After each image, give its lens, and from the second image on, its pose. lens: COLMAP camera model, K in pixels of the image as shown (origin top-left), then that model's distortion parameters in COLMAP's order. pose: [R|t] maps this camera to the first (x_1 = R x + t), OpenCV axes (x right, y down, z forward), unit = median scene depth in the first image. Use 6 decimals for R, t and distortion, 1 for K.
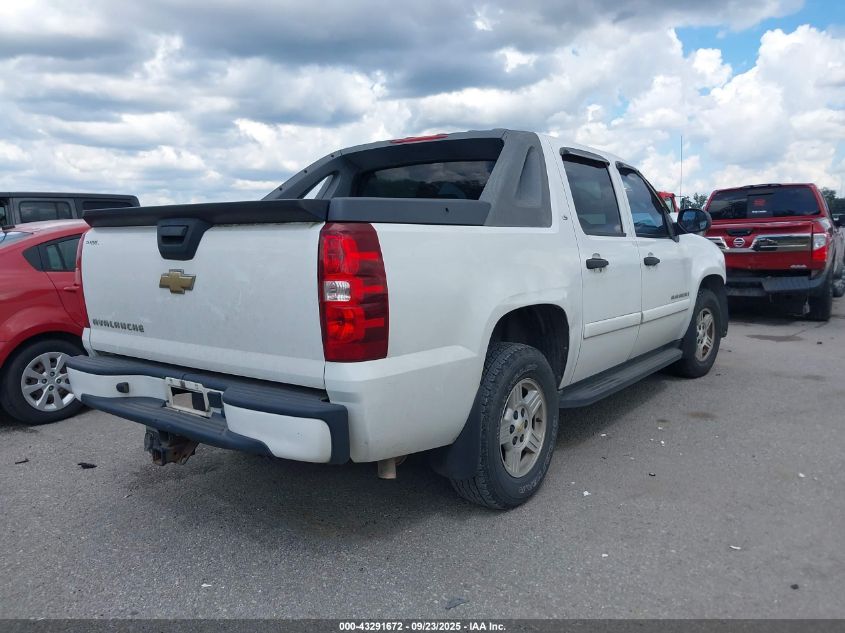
lens RADIAL K [[673.4, 0, 422.5], [0, 673.4, 316.5], [0, 0, 1]] dist [-0.006850, 0.007620]
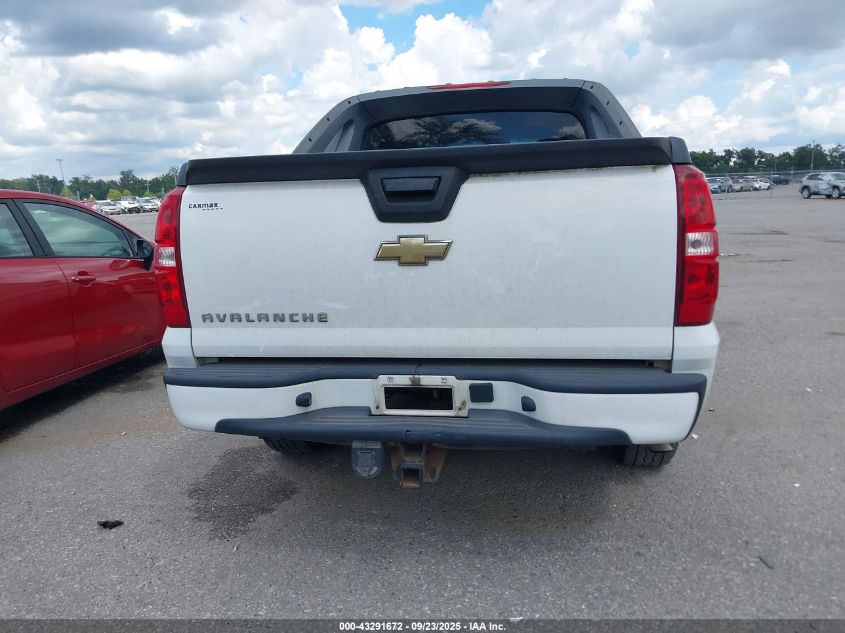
lens RADIAL K [[676.1, 0, 422.8], [0, 676.1, 300.2], [0, 0, 1]] dist [-0.000994, -0.004013]
pose [[0.898298, -0.088622, 0.430358, -0.677476], [0.080904, 0.996063, 0.036243, -0.021196], [-0.431875, 0.002261, 0.901931, 0.286528]]
